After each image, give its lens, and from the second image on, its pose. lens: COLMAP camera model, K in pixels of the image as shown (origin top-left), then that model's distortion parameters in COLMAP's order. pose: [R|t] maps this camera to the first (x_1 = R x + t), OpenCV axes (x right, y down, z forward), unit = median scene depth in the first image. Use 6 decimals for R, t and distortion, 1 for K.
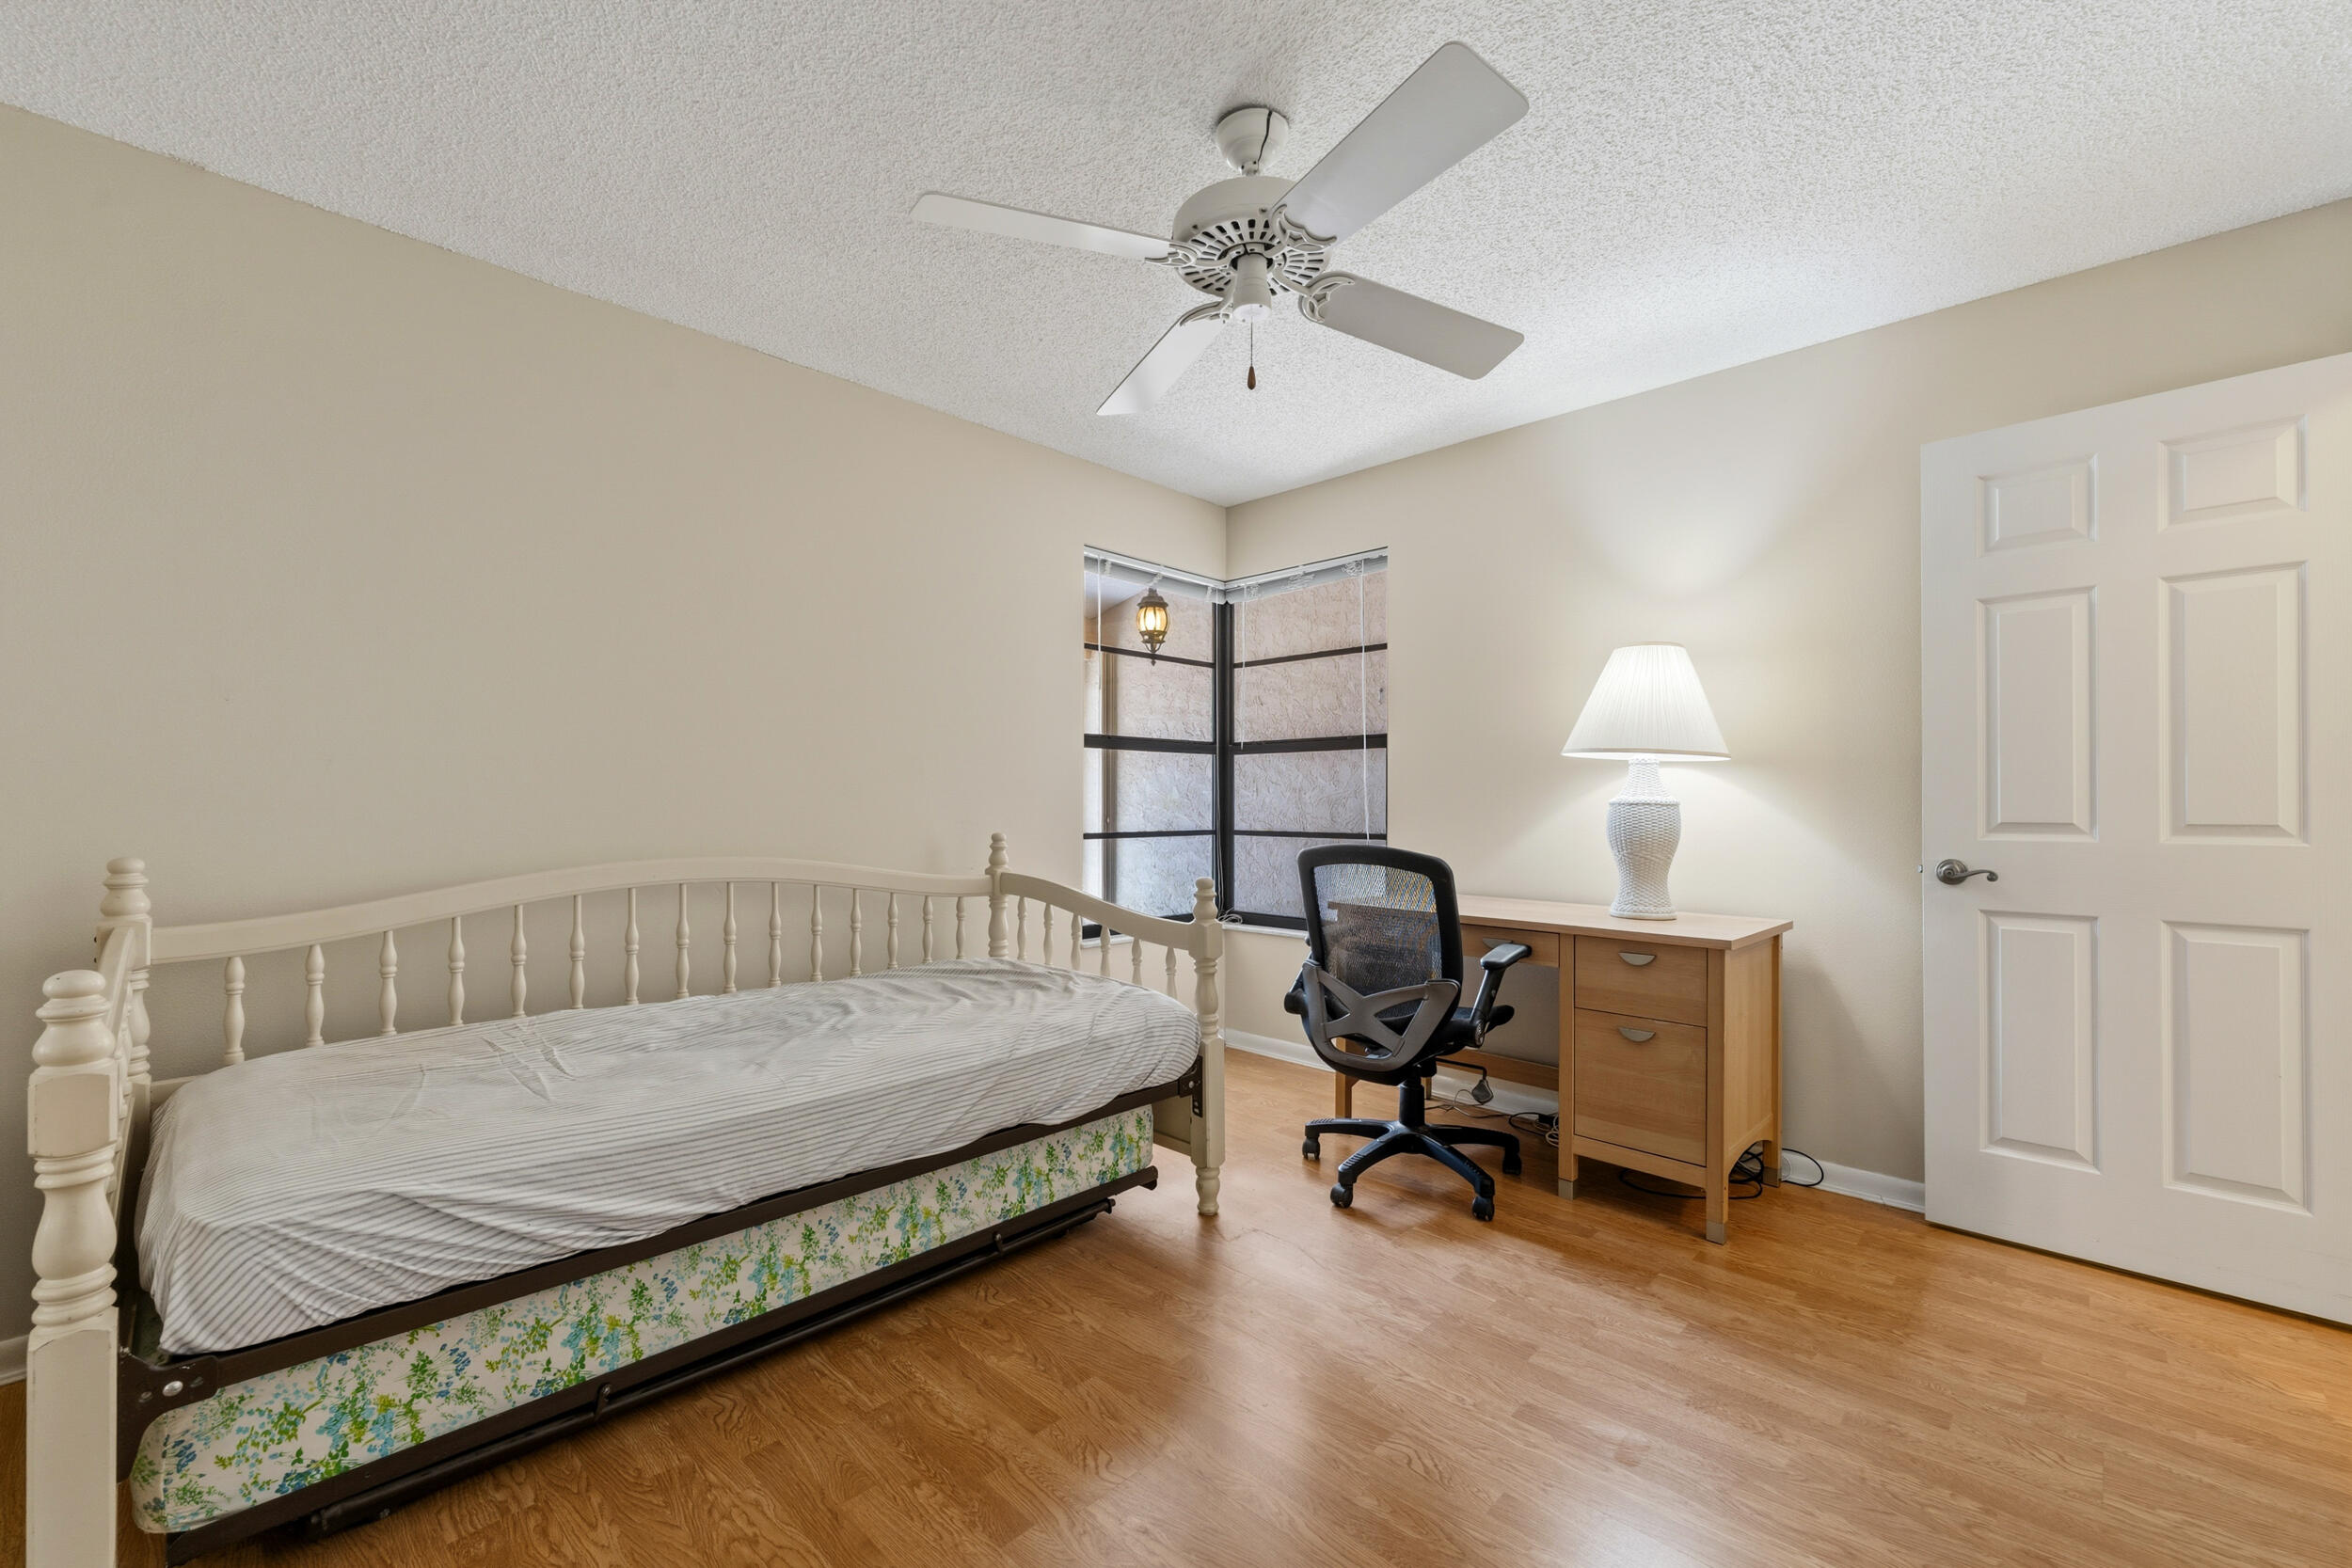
lens RADIAL K [[956.2, 0, 1174.6], [0, 956.2, 775.7], [0, 0, 1]] dist [-0.000187, -0.000534]
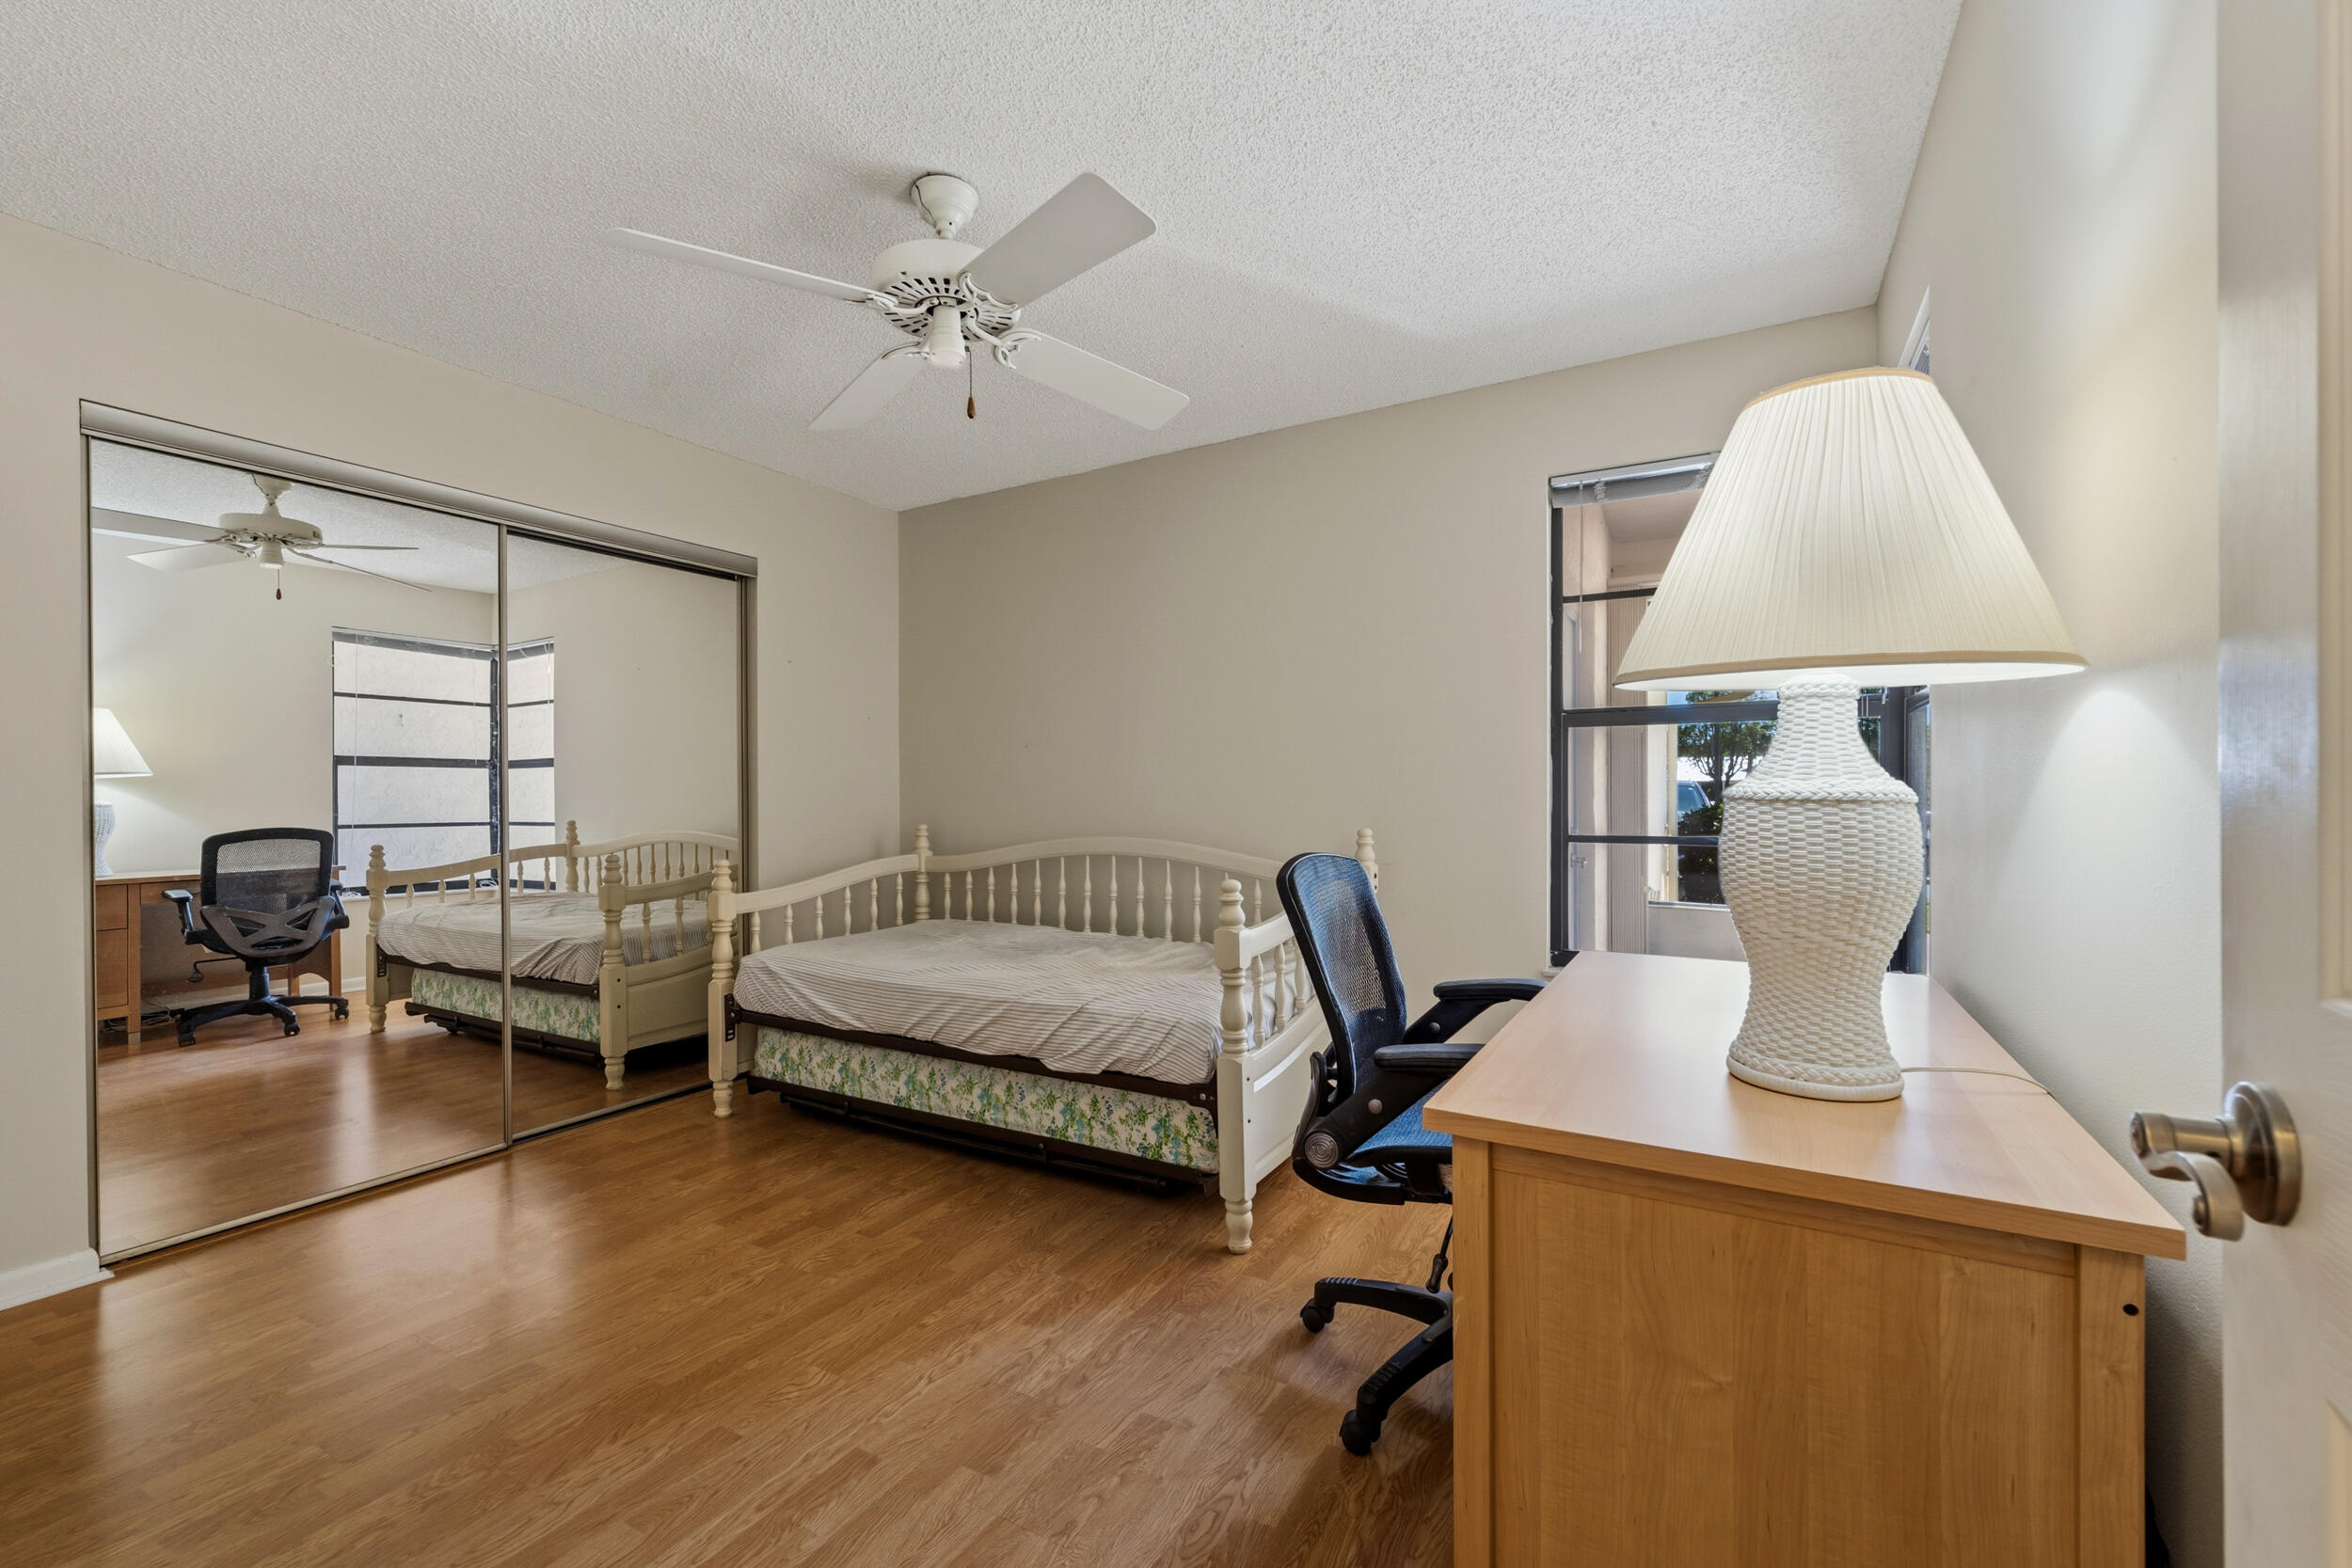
lens RADIAL K [[956.2, 0, 1174.6], [0, 956.2, 775.7], [0, 0, 1]] dist [-0.000187, -0.000534]
pose [[0.262929, -0.019007, -0.964628, 1.167262], [0.033095, 0.999395, -0.010671, 0.018144], [0.964247, -0.029119, 0.263399, 0.921105]]
